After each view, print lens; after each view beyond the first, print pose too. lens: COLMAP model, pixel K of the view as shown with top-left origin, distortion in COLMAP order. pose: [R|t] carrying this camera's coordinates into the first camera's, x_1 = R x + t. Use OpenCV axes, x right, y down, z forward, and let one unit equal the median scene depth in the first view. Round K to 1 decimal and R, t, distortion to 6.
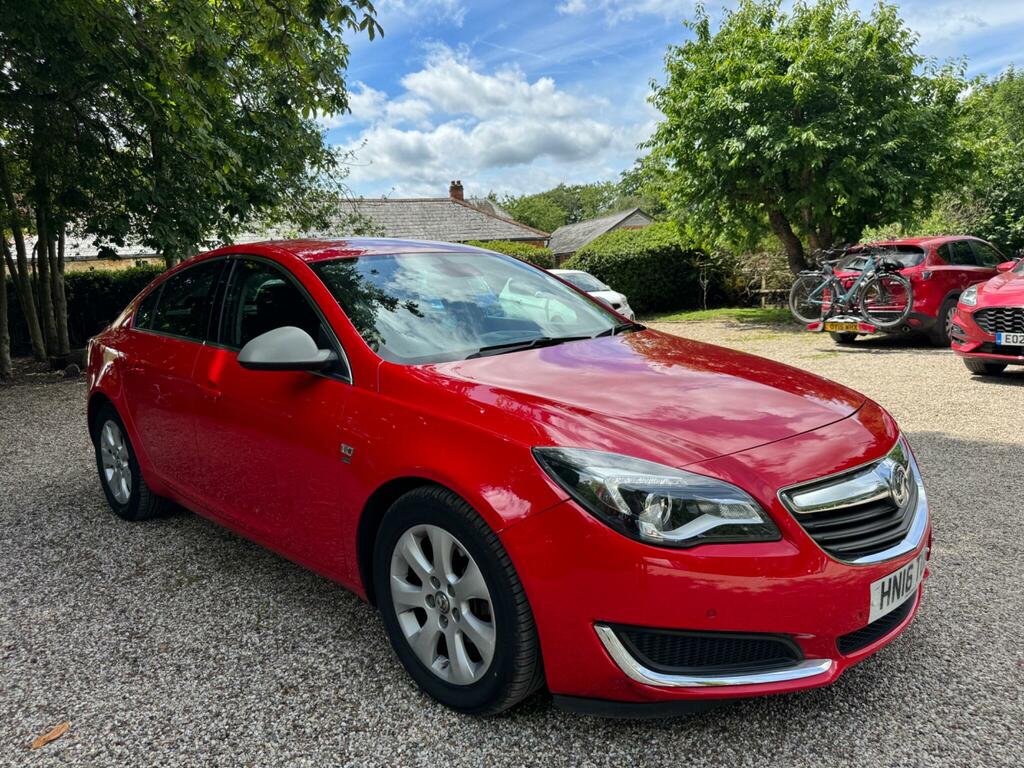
lens RADIAL K [[766.2, 0, 508.9], [0, 766.2, 383.0], [0, 0, 1]] dist [0.002703, -0.014603]
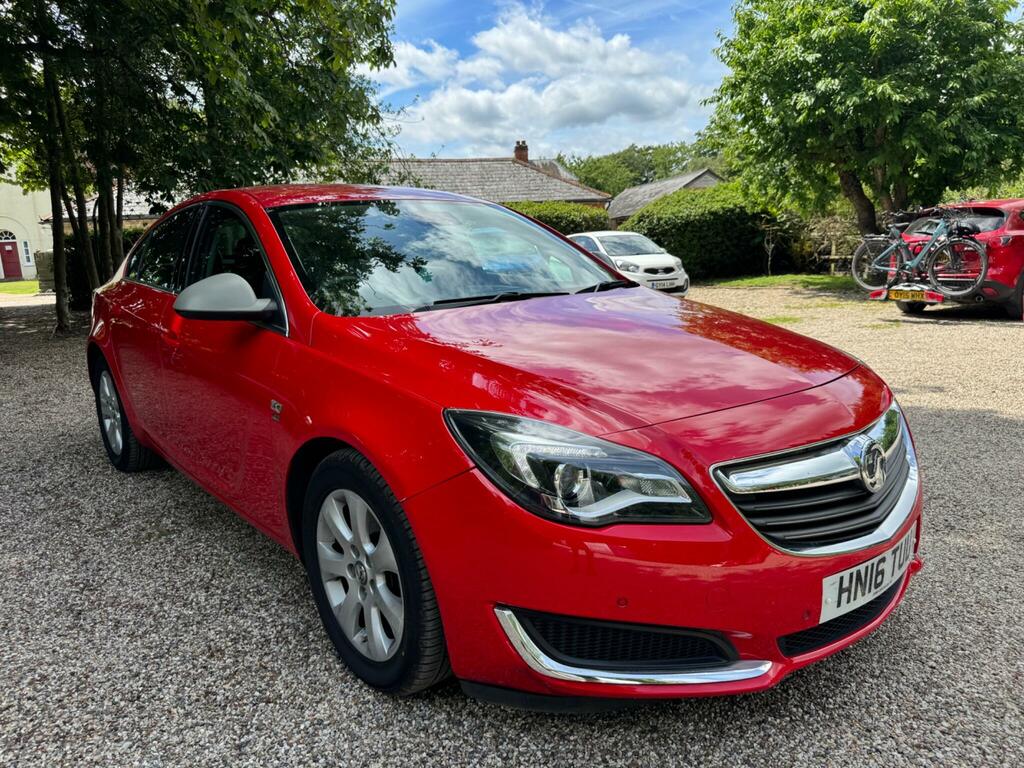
lens RADIAL K [[766.2, 0, 508.9], [0, 766.2, 383.0], [0, 0, 1]] dist [0.002703, -0.014603]
pose [[0.995512, 0.029315, -0.089981, 0.047179], [-0.025189, 0.998593, 0.046662, 0.002539], [0.091222, -0.044187, 0.994850, 0.028713]]
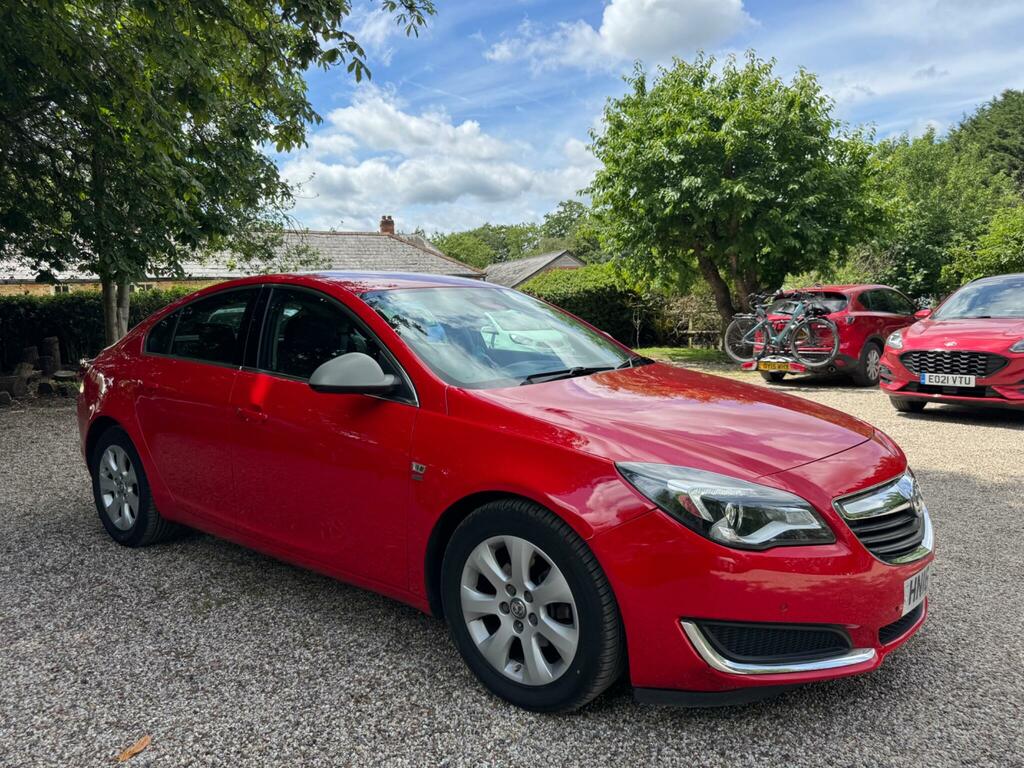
lens RADIAL K [[766.2, 0, 508.9], [0, 766.2, 383.0], [0, 0, 1]] dist [0.002703, -0.014603]
pose [[0.993820, 0.014191, 0.110096, -0.062703], [-0.008904, 0.998790, -0.048370, 0.005921], [-0.110649, 0.047091, 0.992743, -0.023920]]
